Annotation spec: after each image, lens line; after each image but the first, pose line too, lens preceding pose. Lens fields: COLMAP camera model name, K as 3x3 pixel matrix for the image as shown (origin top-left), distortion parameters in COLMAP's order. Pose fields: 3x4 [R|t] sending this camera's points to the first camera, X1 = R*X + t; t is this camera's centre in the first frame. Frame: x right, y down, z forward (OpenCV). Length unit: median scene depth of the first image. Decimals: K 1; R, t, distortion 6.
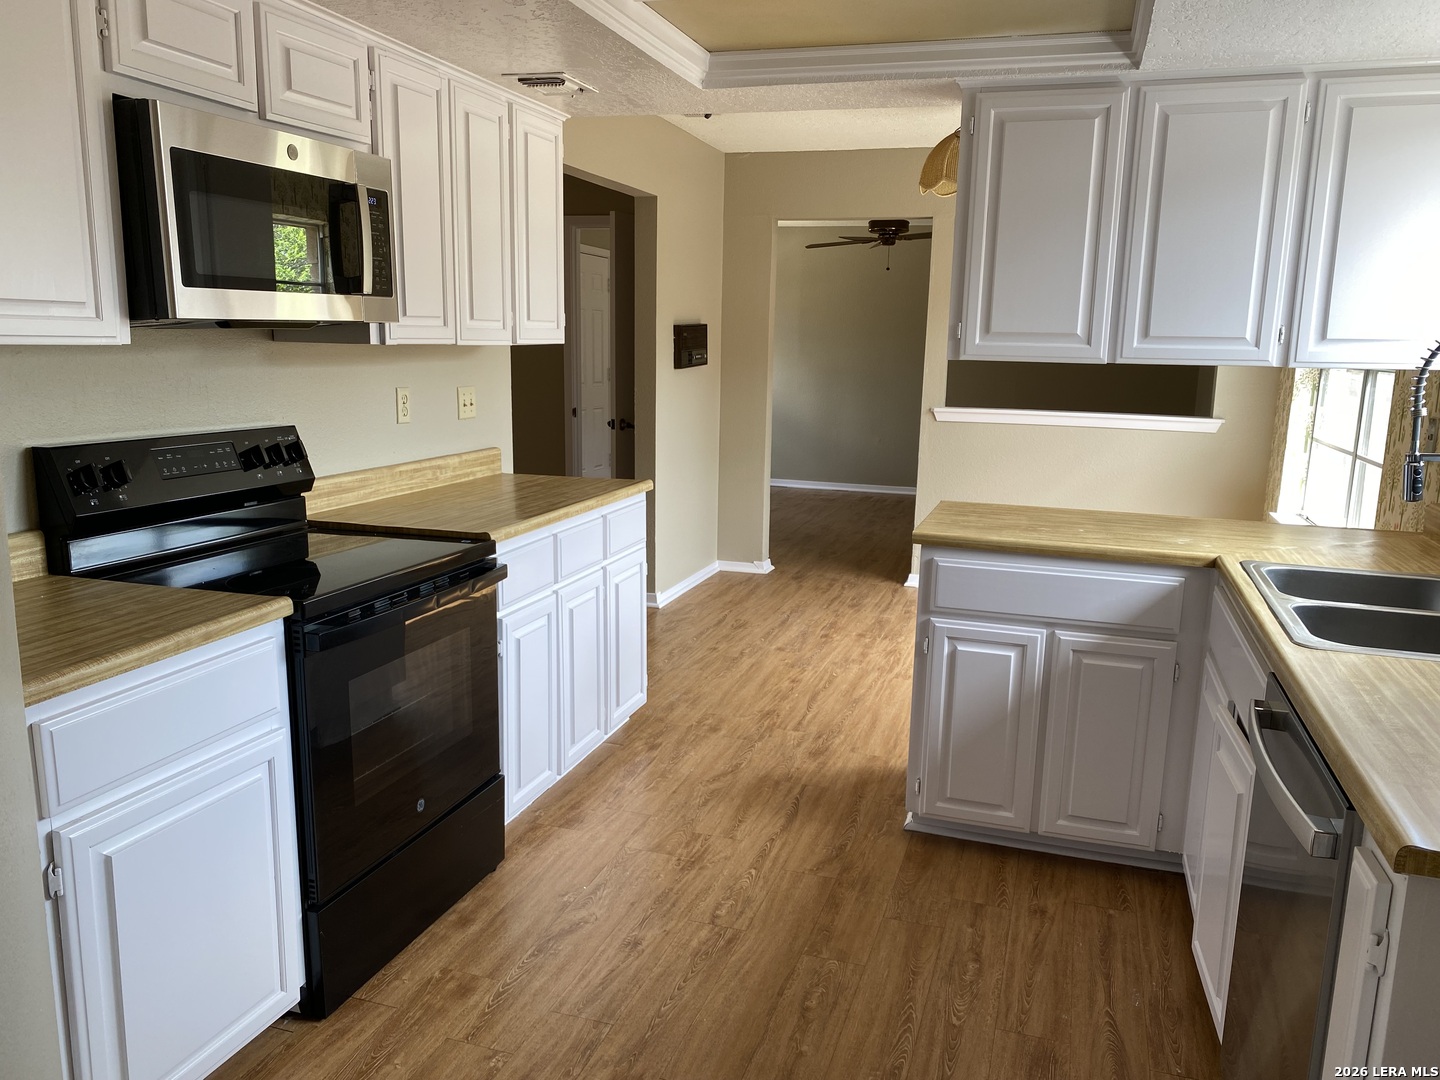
lens RADIAL K [[1087.2, 0, 722.9], [0, 1087.2, 544.8], [0, 0, 1]] dist [0.020159, -0.013667]
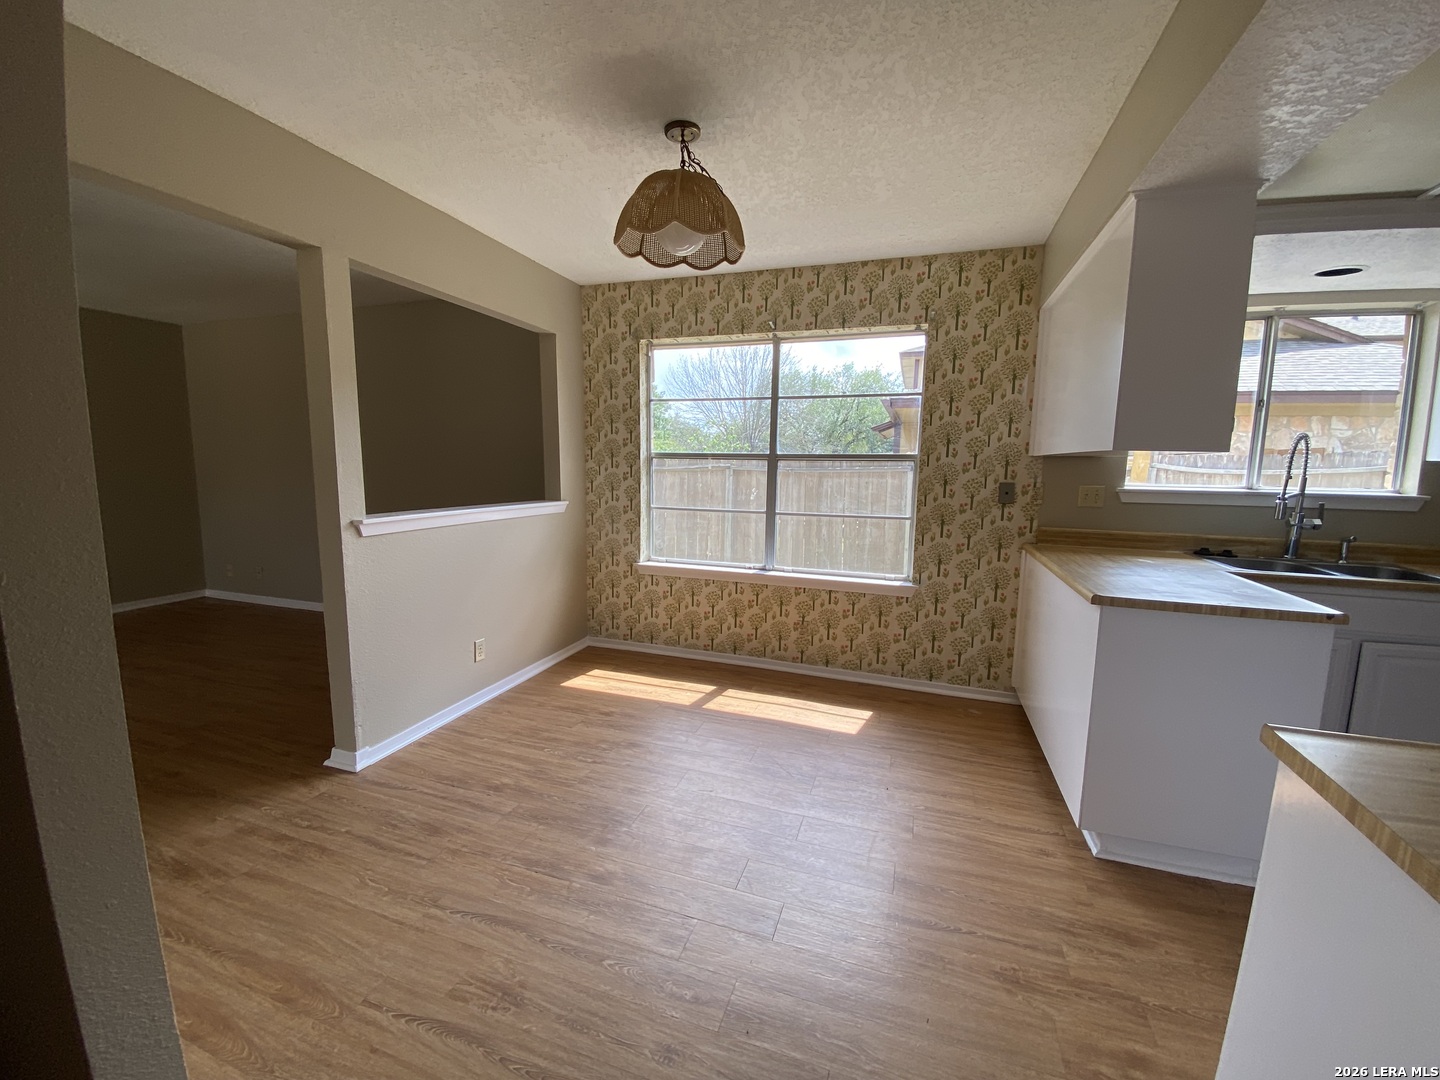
lens RADIAL K [[583.0, 0, 729.8], [0, 583.0, 537.8], [0, 0, 1]] dist [0.011956, -0.007636]
pose [[0.019030, -0.143882, 0.989412, -0.276630], [0.167776, 0.976018, 0.138708, -0.187711], [-0.985642, 0.163360, 0.042714, 1.108536]]
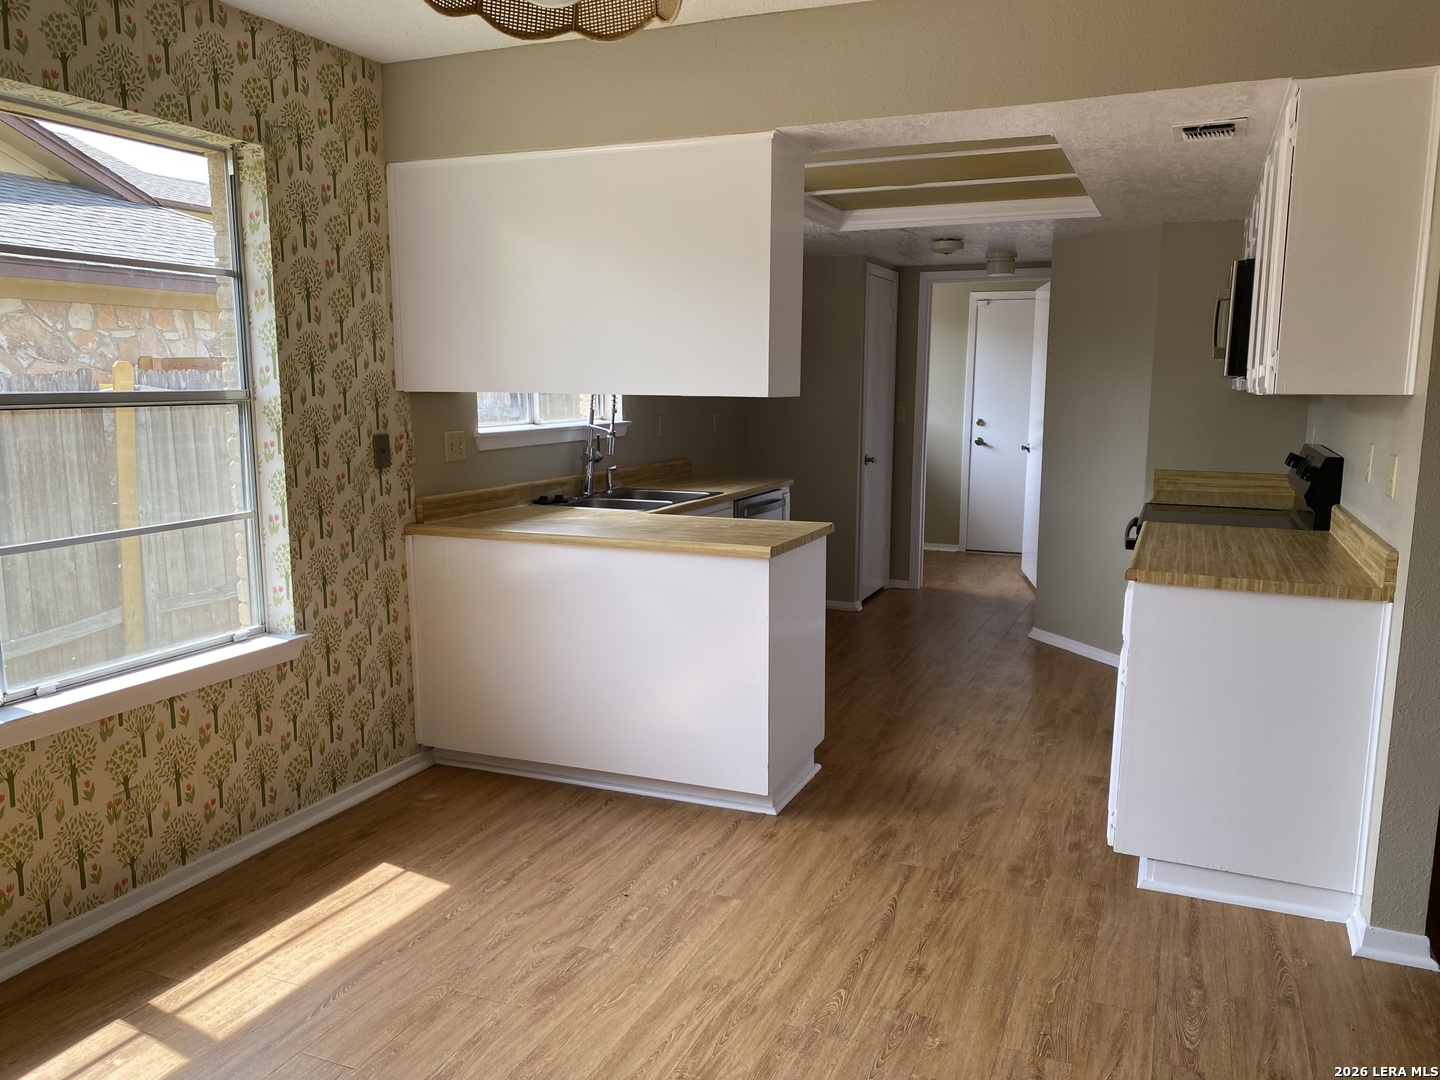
lens RADIAL K [[1087.2, 0, 718.1], [0, 1087.2, 542.2], [0, 0, 1]] dist [0.020159, -0.013667]
pose [[-0.995125, -0.035240, 0.092115, 0.137352], [-0.002932, 0.944142, 0.329526, -0.304076], [-0.098582, 0.327649, -0.939642, 1.618060]]
